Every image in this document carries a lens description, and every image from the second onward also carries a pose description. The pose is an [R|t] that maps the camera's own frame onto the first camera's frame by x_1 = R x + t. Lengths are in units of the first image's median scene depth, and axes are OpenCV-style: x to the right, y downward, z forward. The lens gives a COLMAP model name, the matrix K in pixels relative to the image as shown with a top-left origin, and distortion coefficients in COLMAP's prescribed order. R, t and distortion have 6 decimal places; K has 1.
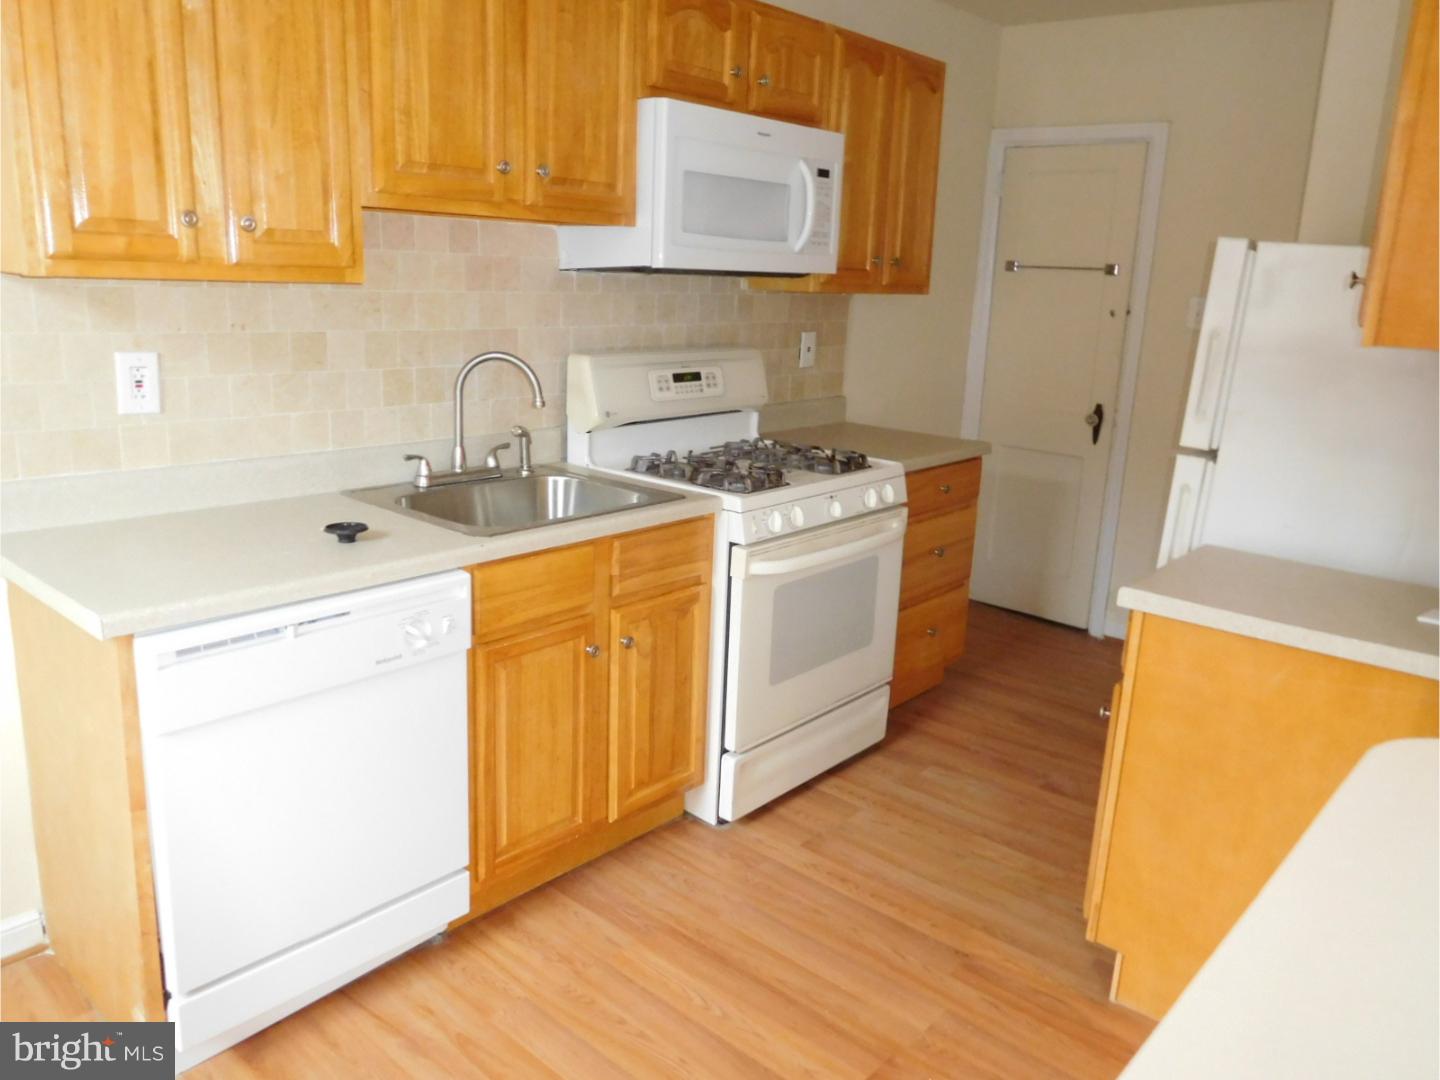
lens RADIAL K [[1085.8, 0, 724.7], [0, 1085.8, 549.3], [0, 0, 1]] dist [-0.016165, 0.011117]
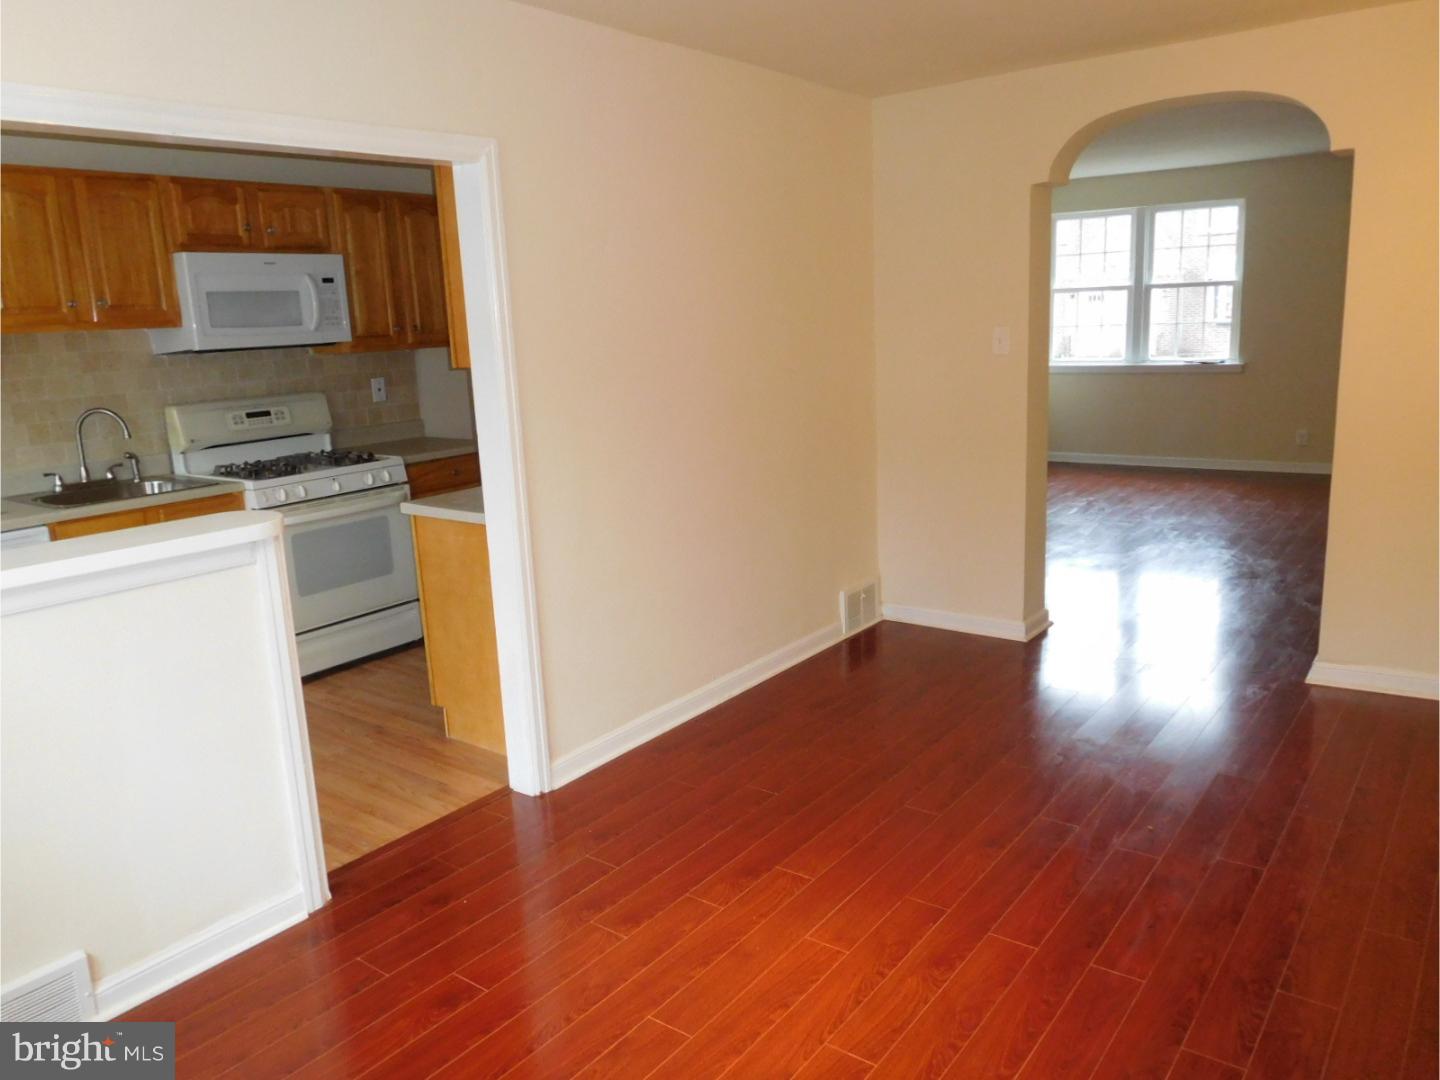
lens RADIAL K [[1085.8, 0, 724.7], [0, 1085.8, 549.3], [0, 0, 1]] dist [-0.016165, 0.011117]
pose [[0.994278, -0.094148, 0.050467, 0.638029], [0.095952, 0.994785, -0.034595, 0.182906], [-0.046947, 0.039239, 0.998126, -0.696136]]
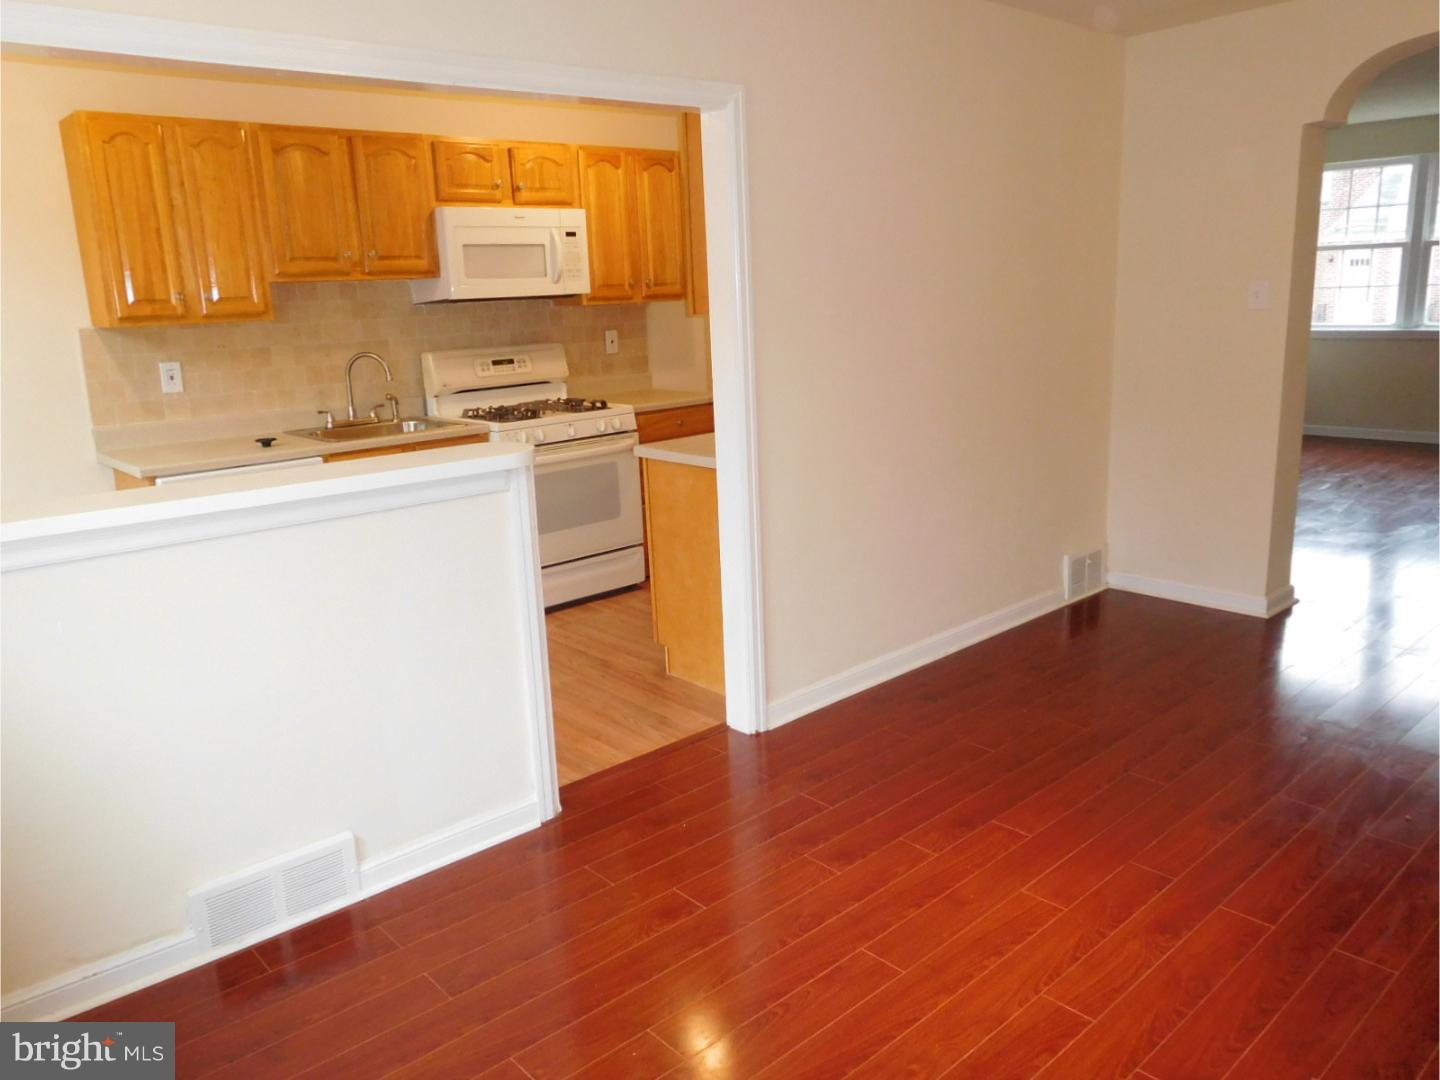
lens RADIAL K [[1085.8, 0, 724.7], [0, 1085.8, 549.3], [0, 0, 1]] dist [-0.016165, 0.011117]
pose [[0.989430, -0.047178, -0.137120, 0.611236], [0.044983, 0.998806, -0.019065, 0.207363], [0.137855, 0.012696, 0.990371, -0.706477]]
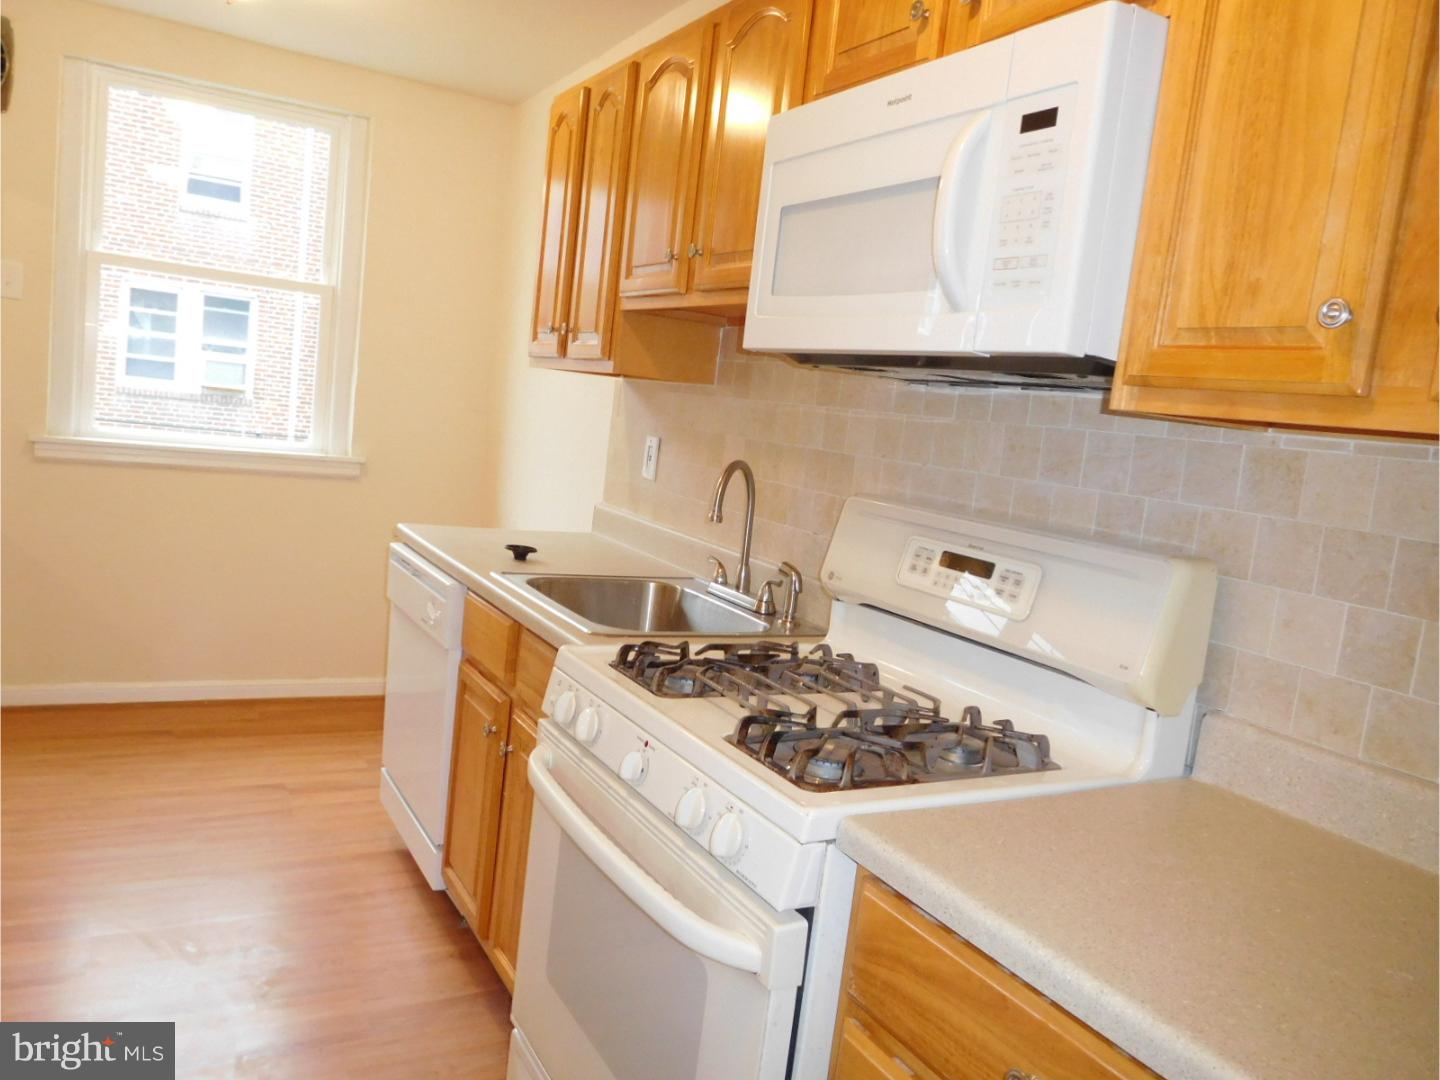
lens RADIAL K [[1085.8, 0, 724.7], [0, 1085.8, 549.3], [0, 0, 1]] dist [-0.016165, 0.011117]
pose [[-0.319955, 0.044097, -0.946406, 0.617526], [-0.357225, 0.919576, 0.163615, -0.250385], [0.877508, 0.390429, -0.278470, 1.233811]]
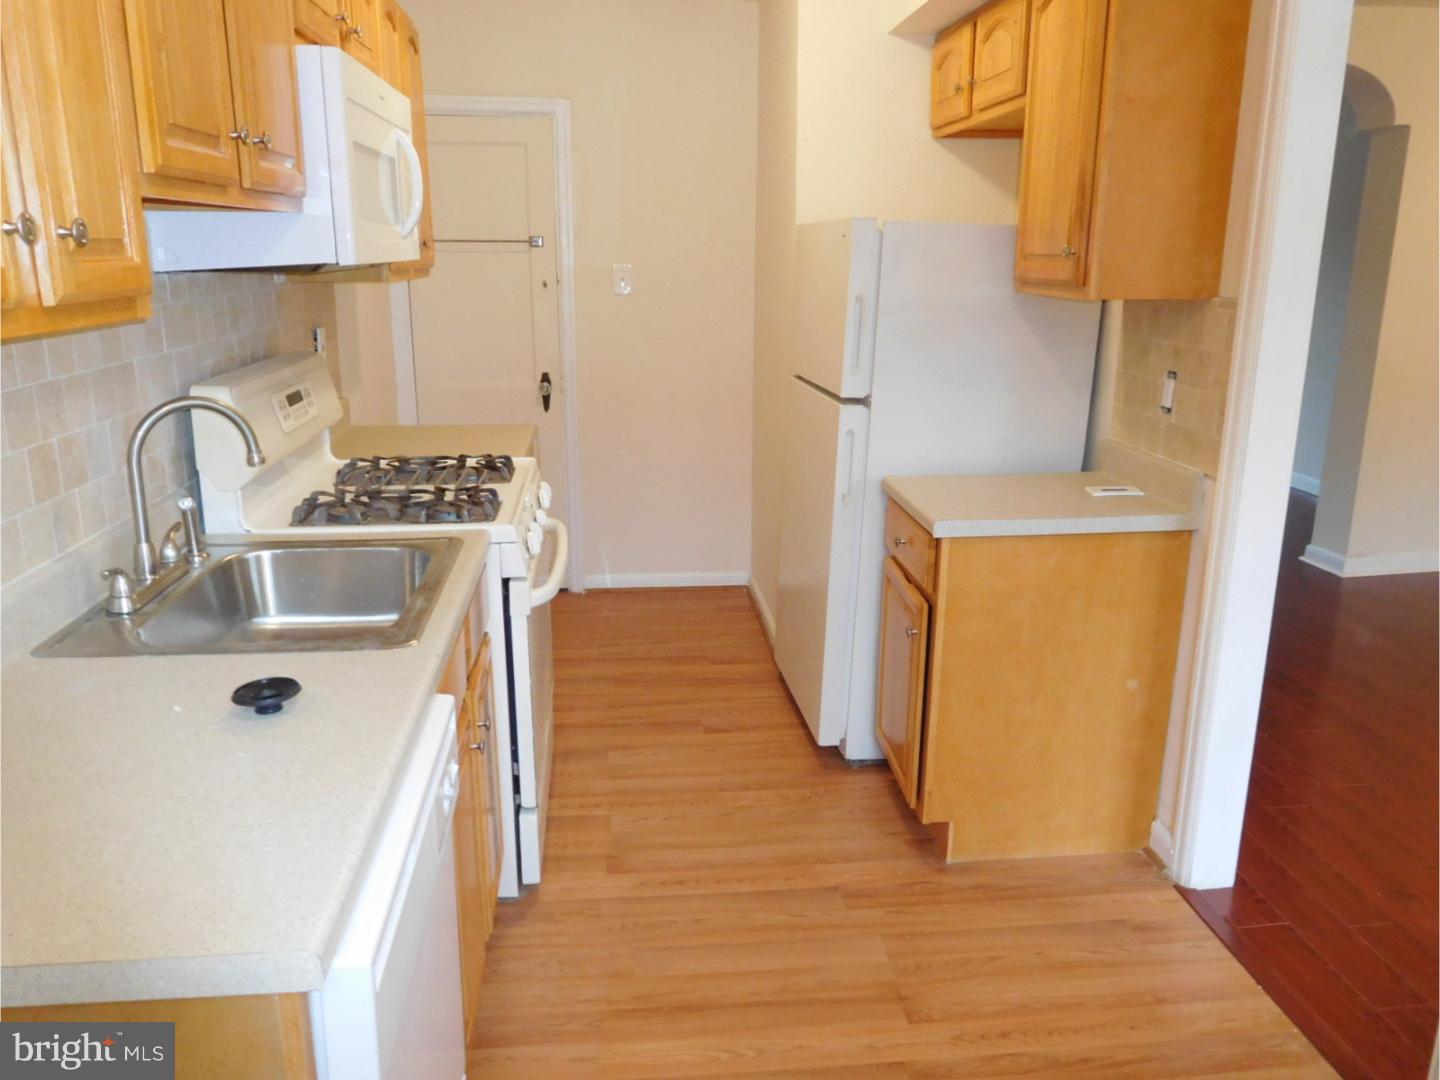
lens RADIAL K [[1085.6, 0, 742.1], [0, 1085.6, 541.1], [0, 0, 1]] dist [-0.012109, -0.001825]
pose [[0.671028, -0.227484, 0.705671, -0.472924], [0.205588, 0.971536, 0.117695, -0.097805], [-0.712358, 0.066101, 0.698696, 0.256721]]
